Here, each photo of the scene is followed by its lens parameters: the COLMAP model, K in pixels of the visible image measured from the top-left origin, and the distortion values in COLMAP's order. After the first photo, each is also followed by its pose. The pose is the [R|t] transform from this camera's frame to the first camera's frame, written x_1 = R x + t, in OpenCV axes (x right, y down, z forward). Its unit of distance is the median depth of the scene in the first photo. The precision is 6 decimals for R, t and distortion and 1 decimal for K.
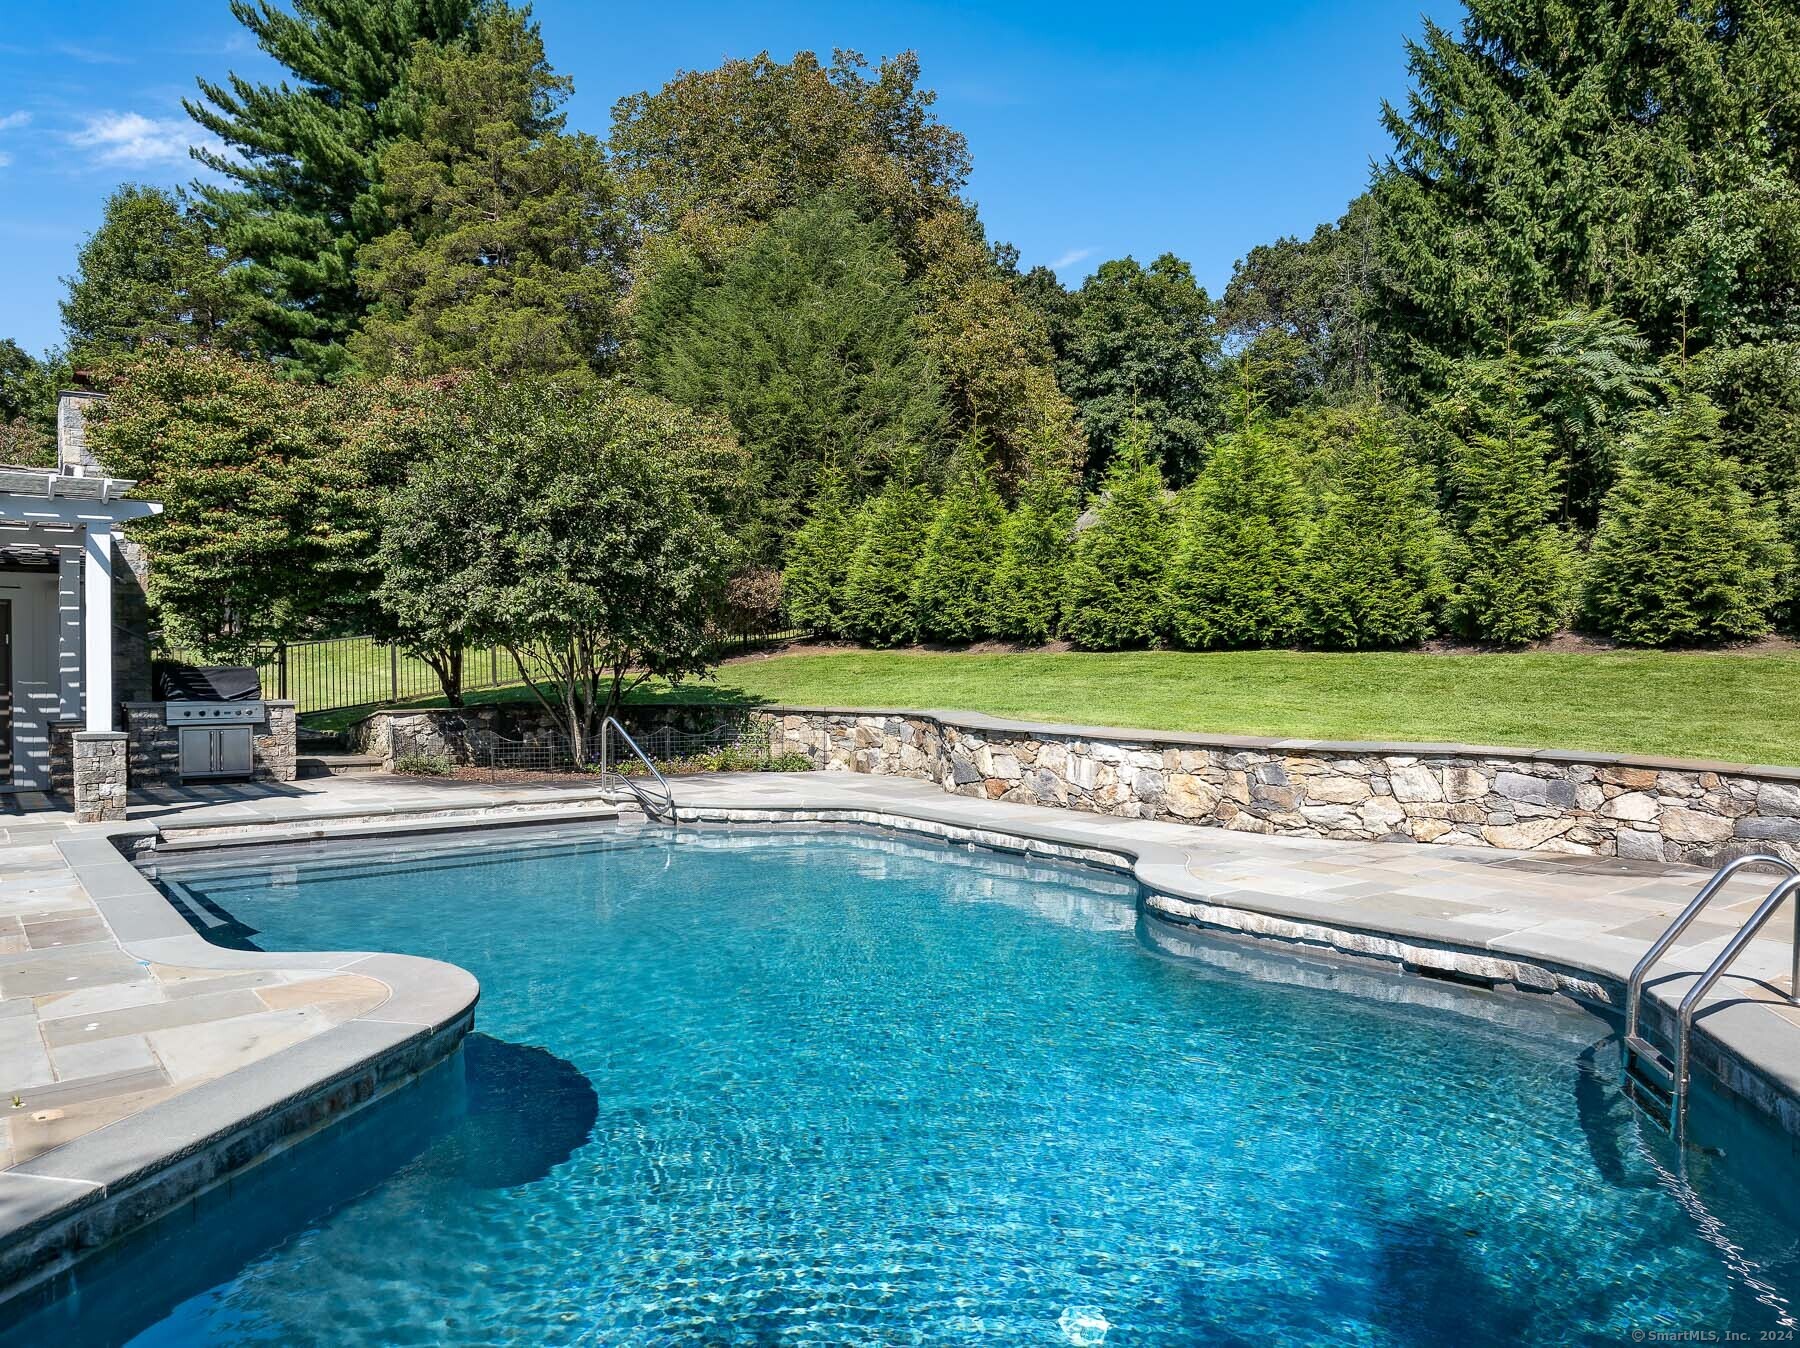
lens RADIAL K [[1245.6, 0, 901.6], [0, 1245.6, 694.0], [0, 0, 1]] dist [-0.000593, 0.005401]
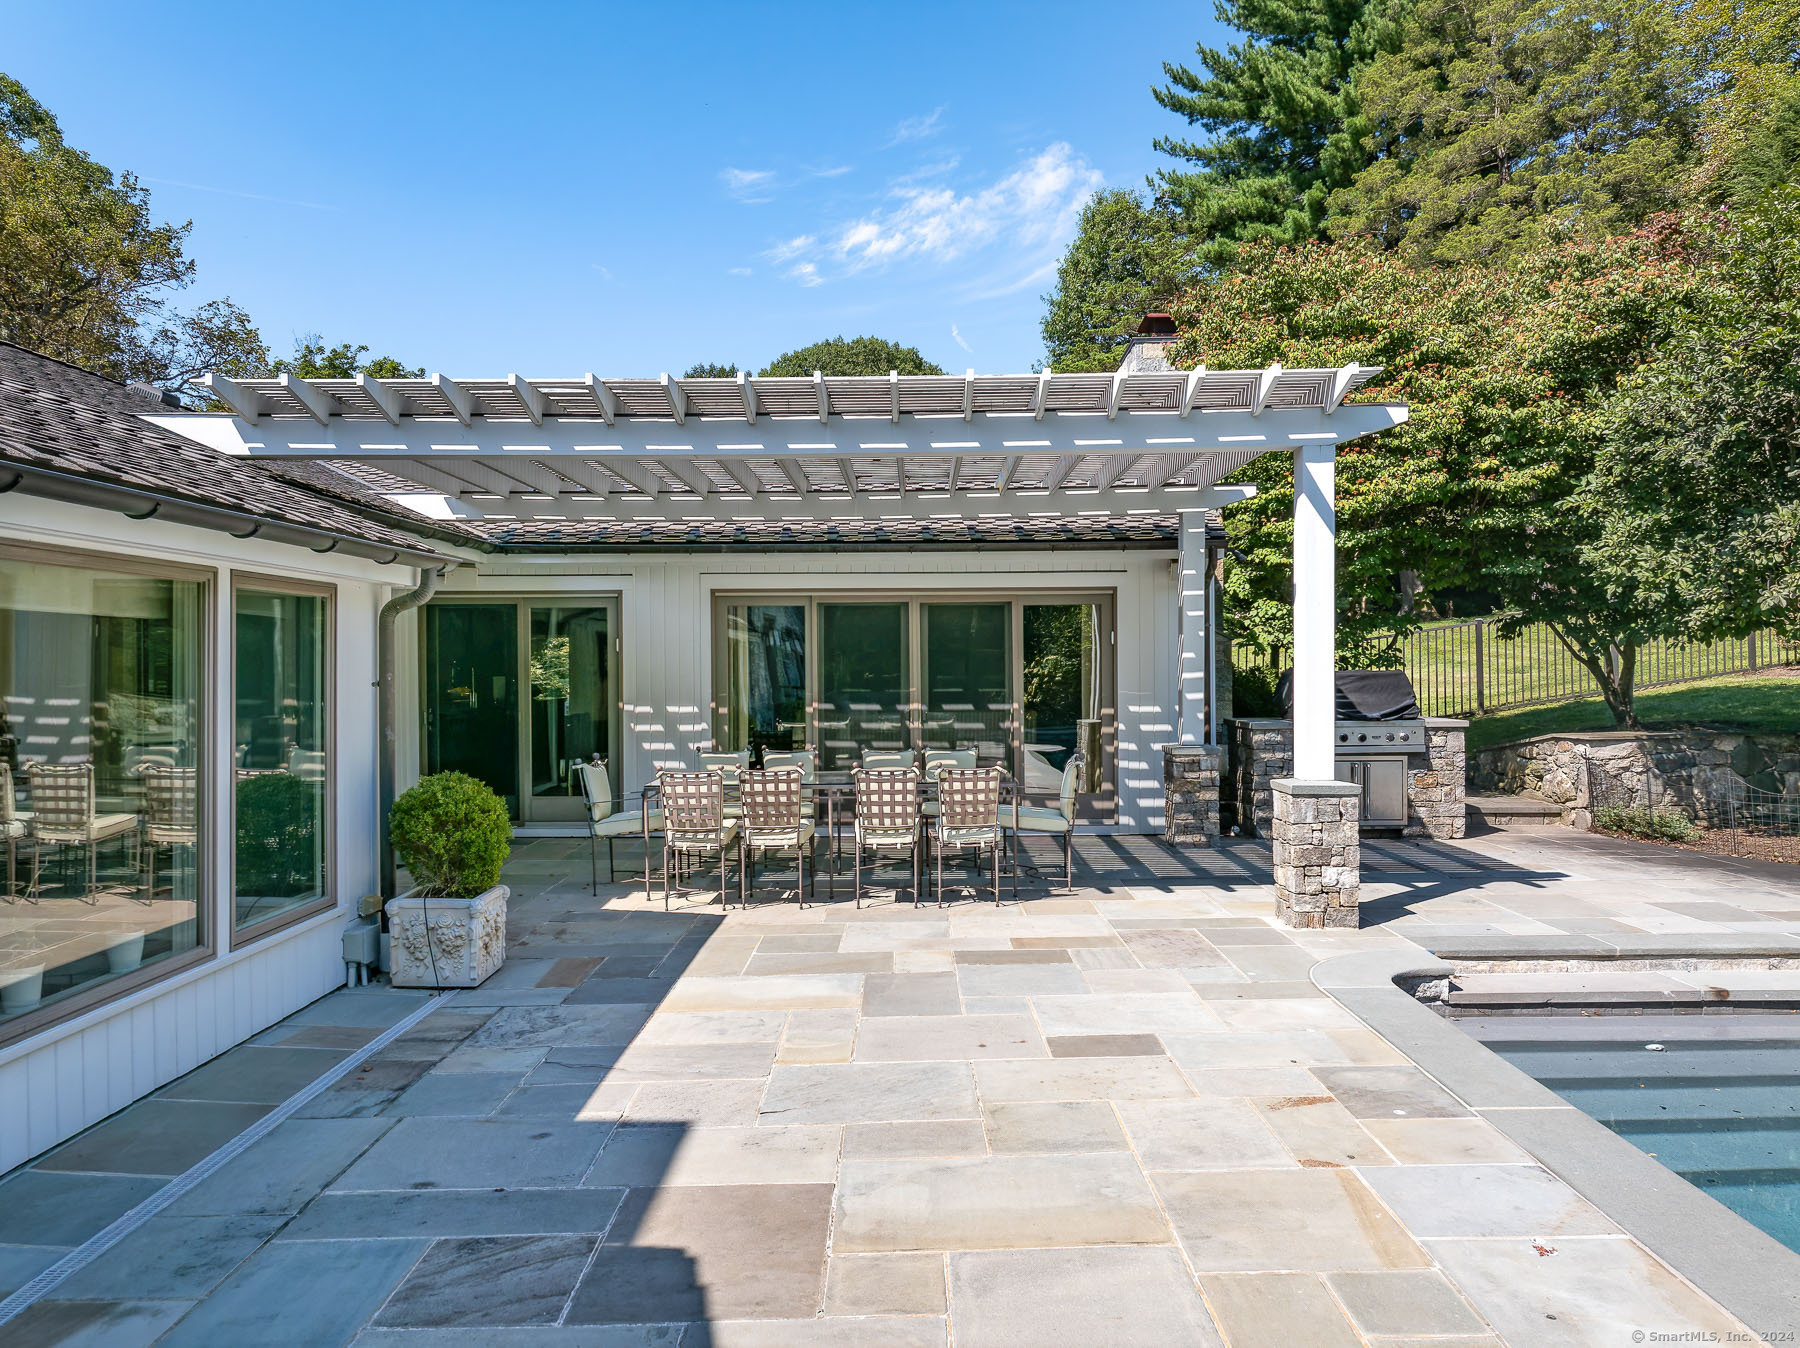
lens RADIAL K [[1245.6, 0, 901.6], [0, 1245.6, 694.0], [0, 0, 1]] dist [-0.000593, 0.005401]
pose [[0.784044, 0.007227, -0.620664, -0.127796], [-0.004674, 0.999973, 0.005739, -0.004803], [0.620688, -0.001598, 0.784056, 0.116390]]
